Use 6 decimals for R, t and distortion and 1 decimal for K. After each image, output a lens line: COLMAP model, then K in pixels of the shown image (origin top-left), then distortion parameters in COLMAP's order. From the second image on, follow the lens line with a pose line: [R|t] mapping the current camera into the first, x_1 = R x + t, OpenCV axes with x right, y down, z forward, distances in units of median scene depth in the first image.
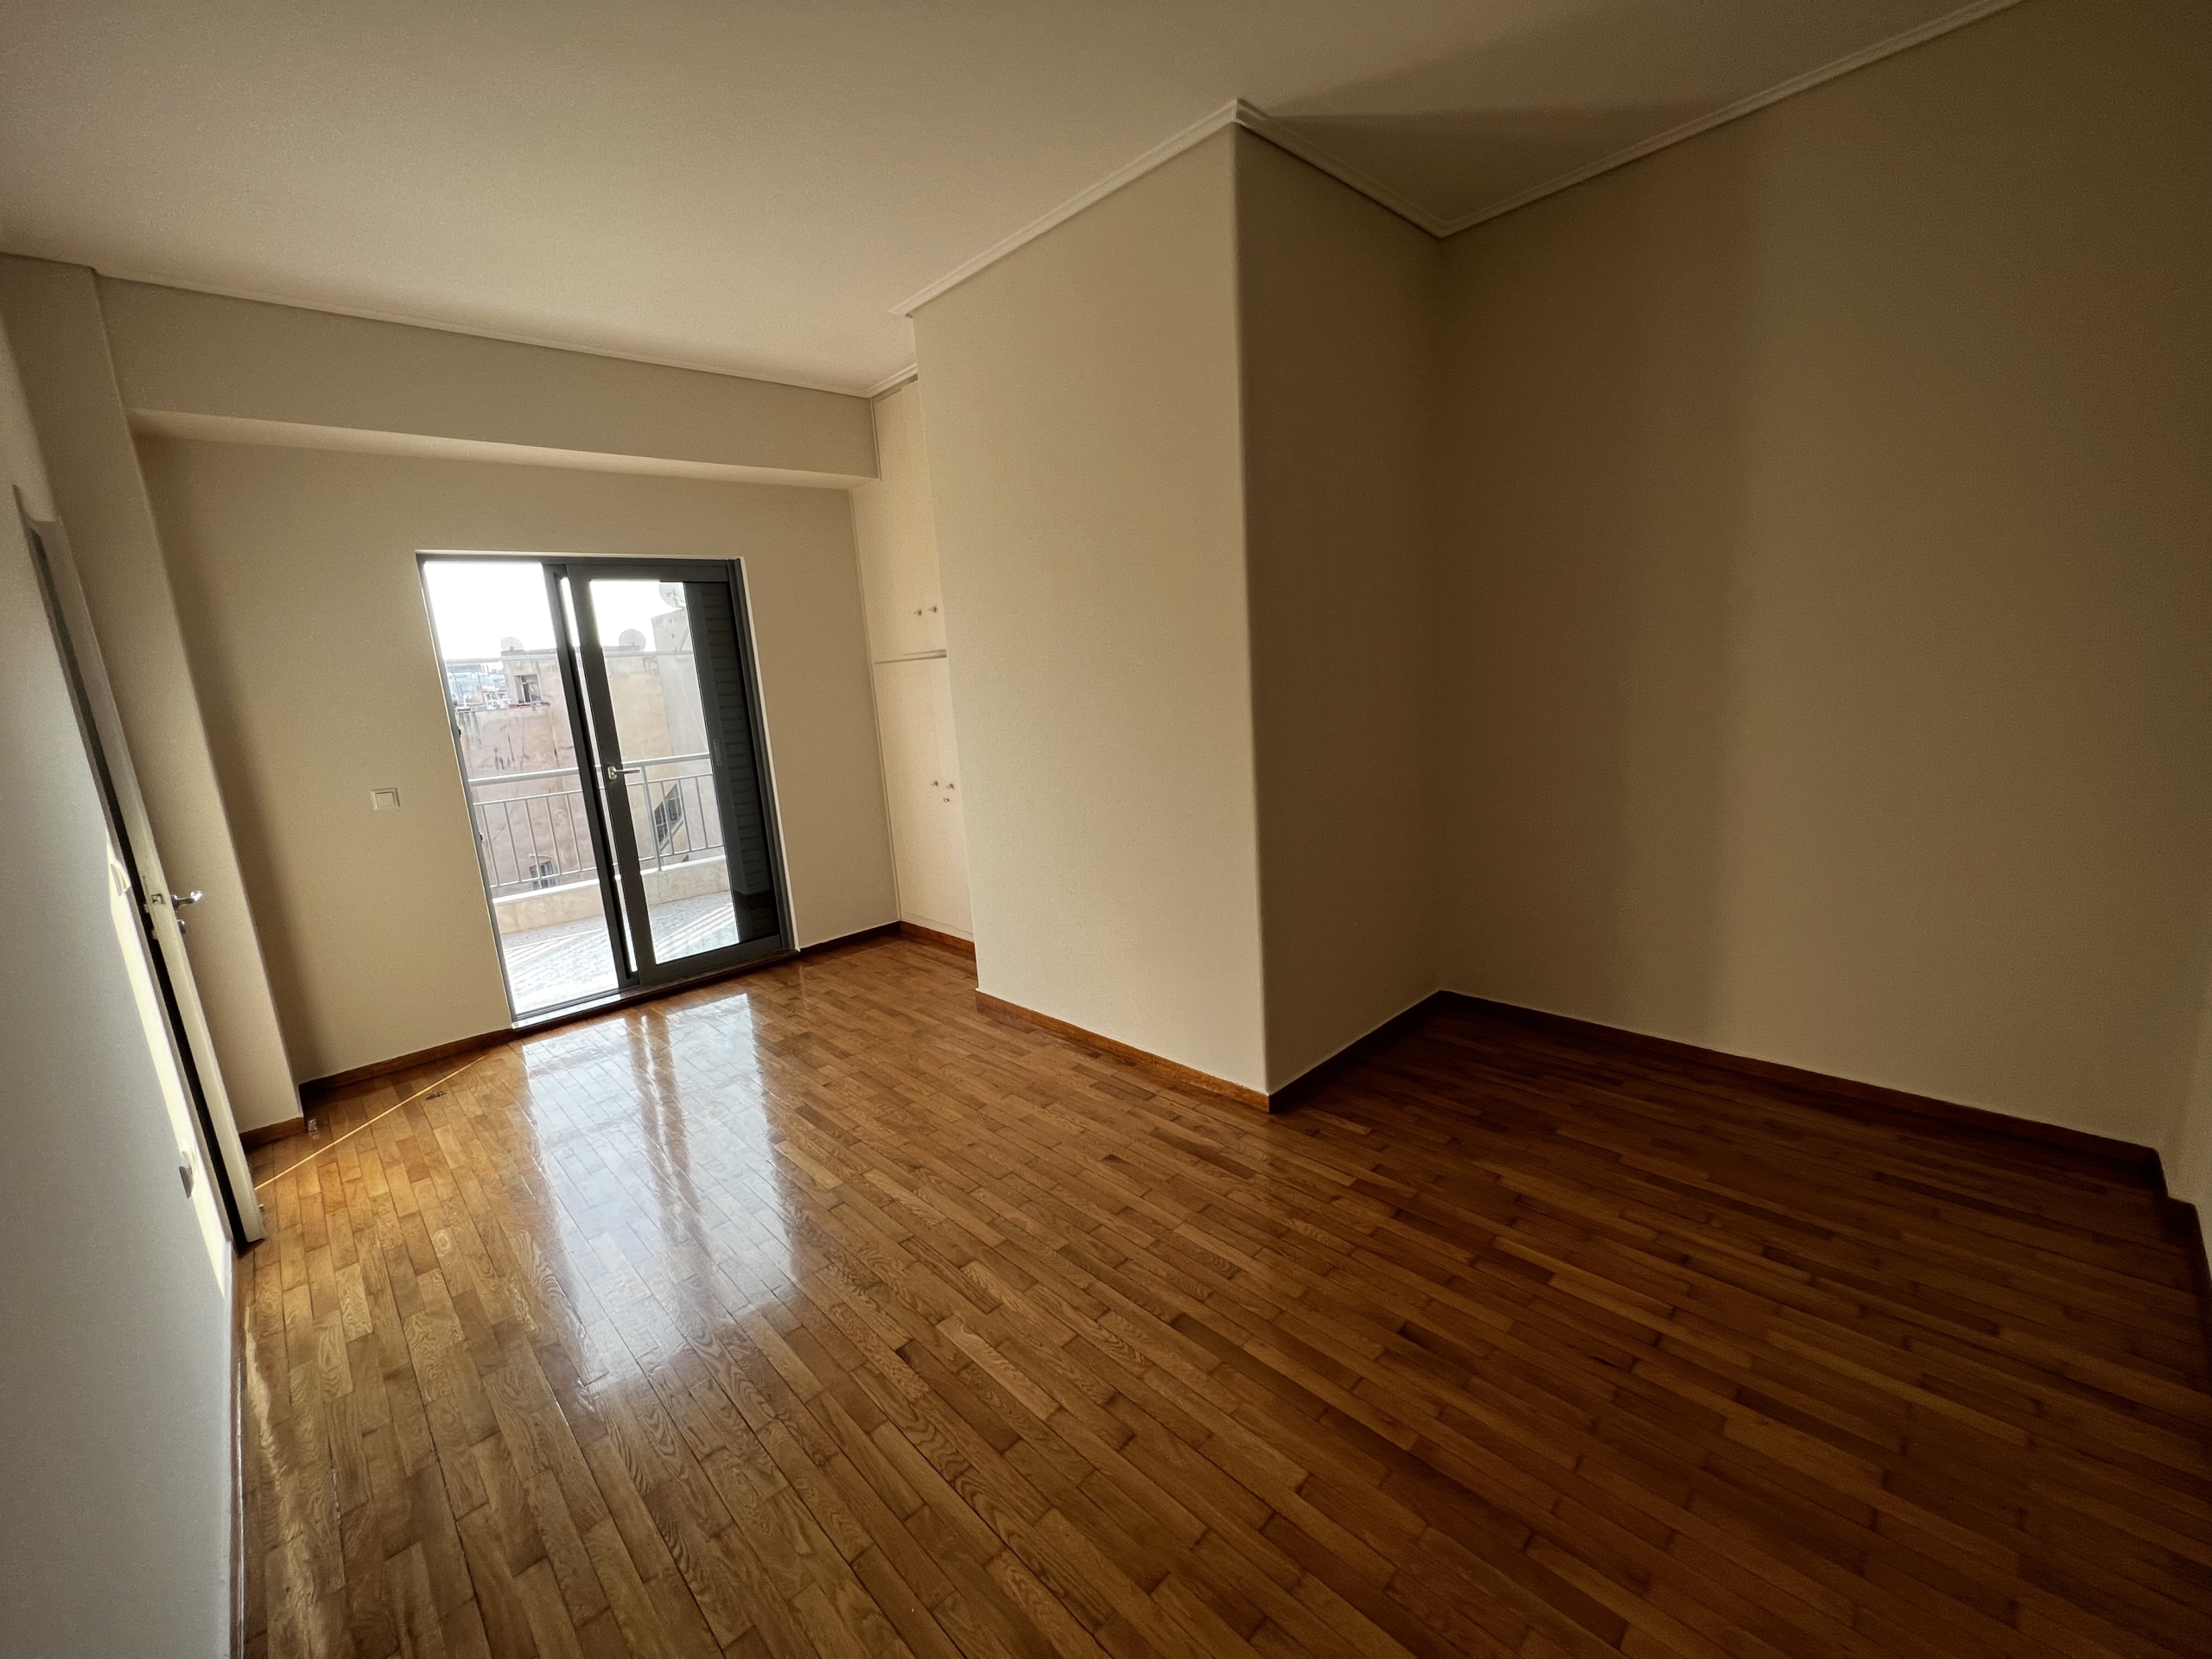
lens RADIAL K [[886.1, 0, 1100.7], [0, 886.1, 829.5], [0, 0, 1]] dist [-0.000502, 0.000572]
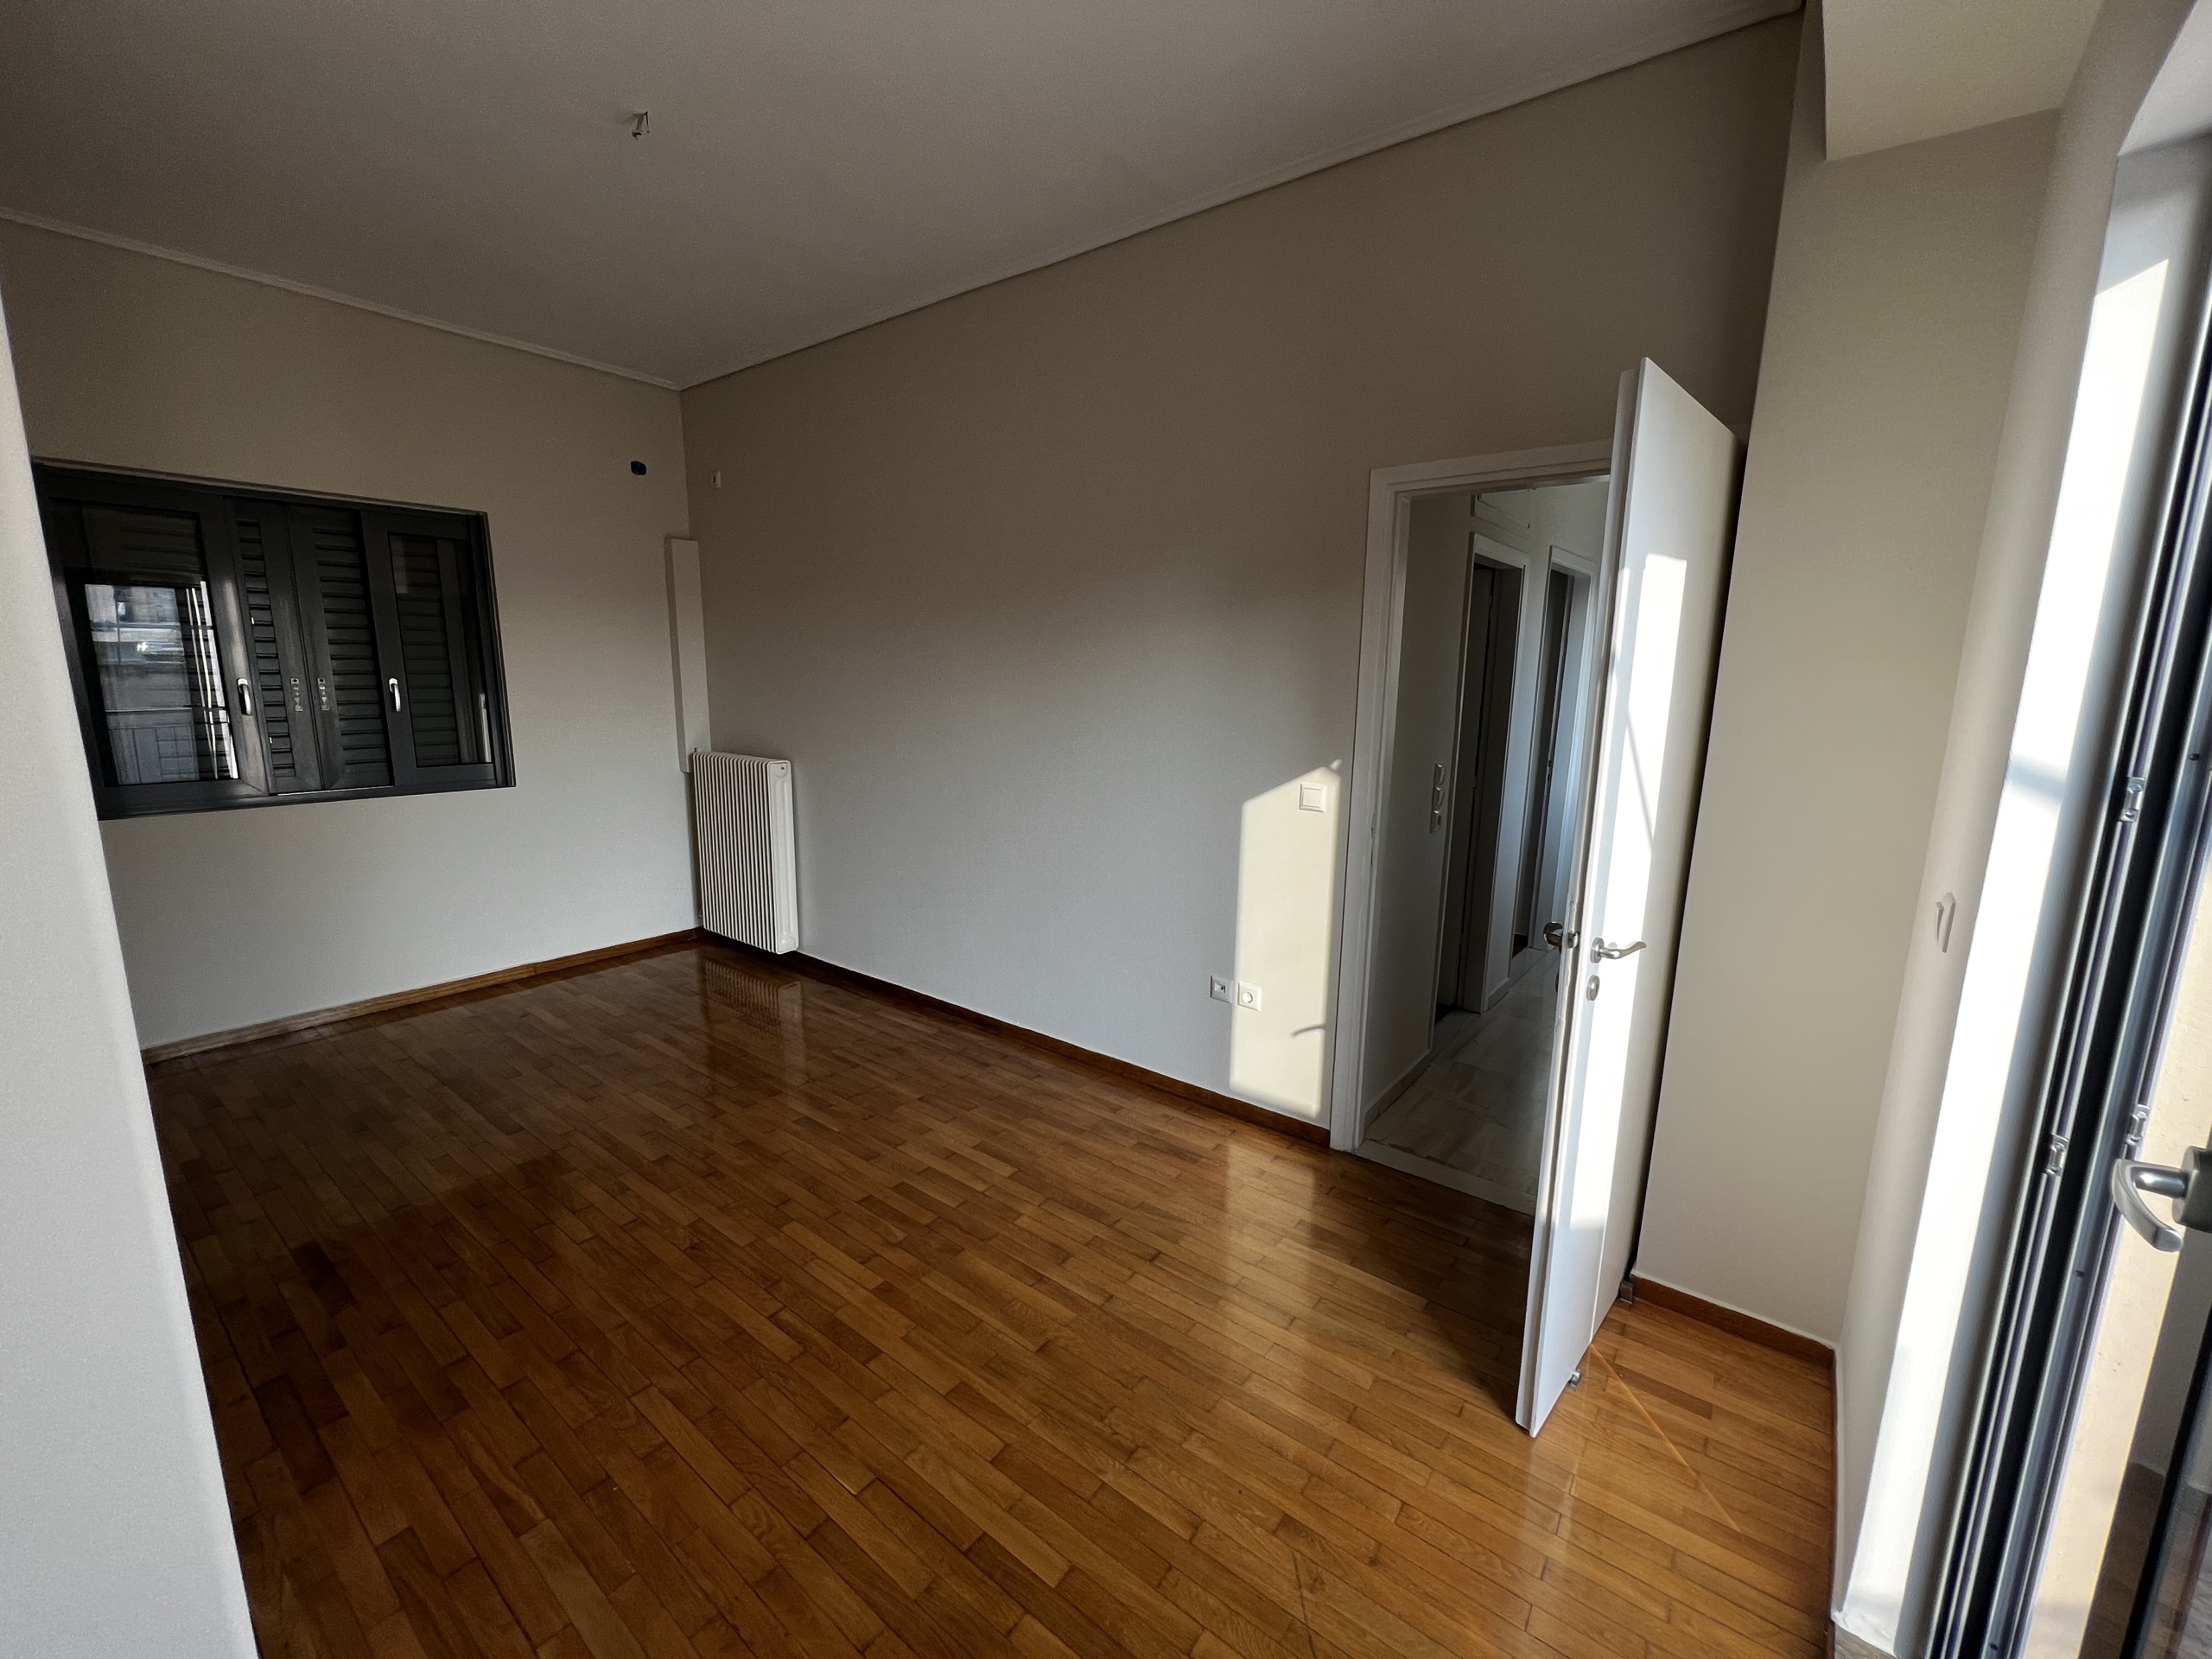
lens RADIAL K [[886.1, 0, 1105.1], [0, 886.1, 833.8], [0, 0, 1]] dist [-0.000502, 0.000572]
pose [[-0.987750, 0.084162, -0.131400, -0.621930], [0.028778, 0.925886, 0.376705, -0.353372], [0.153366, 0.368309, -0.916967, 2.013864]]
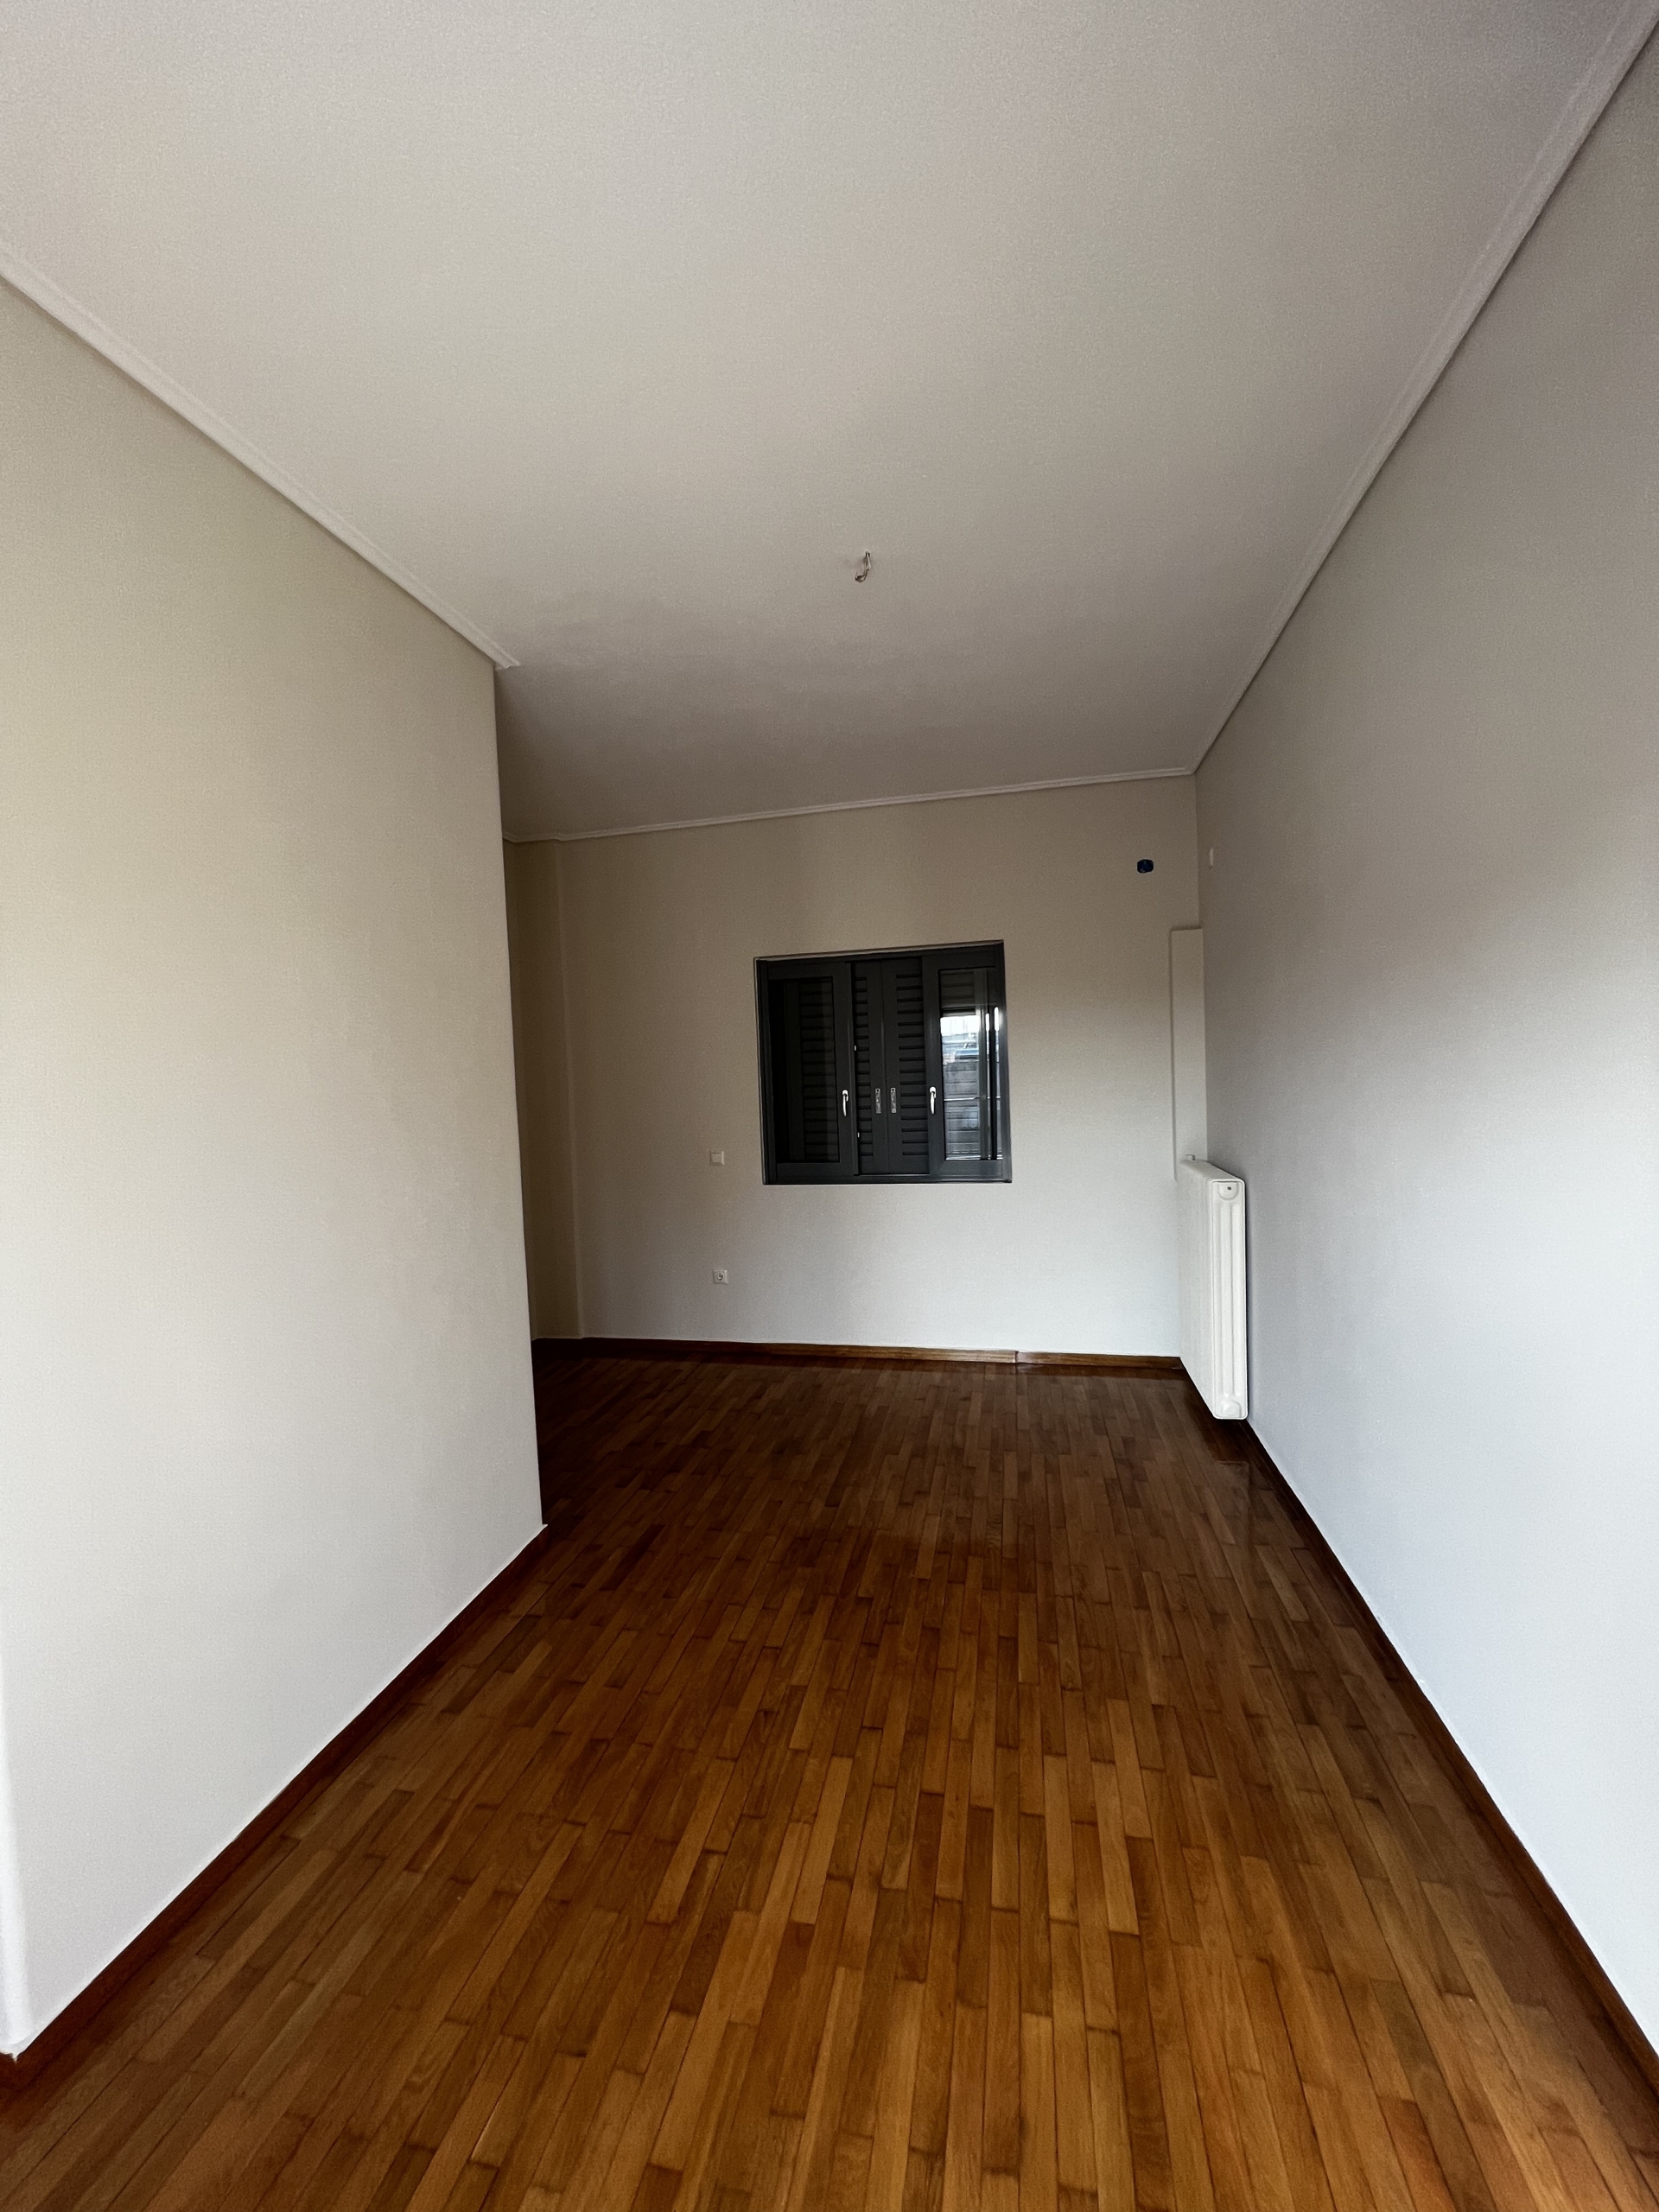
lens RADIAL K [[886.1, 0, 828.4], [0, 886.1, 1108.0], [0, 0, 1]] dist [-0.000502, 0.000572]
pose [[-0.551244, 0.056716, 0.832415, -1.094759], [0.237683, 0.967022, 0.091512, -0.230311], [-0.799773, 0.248297, -0.546545, 1.484907]]
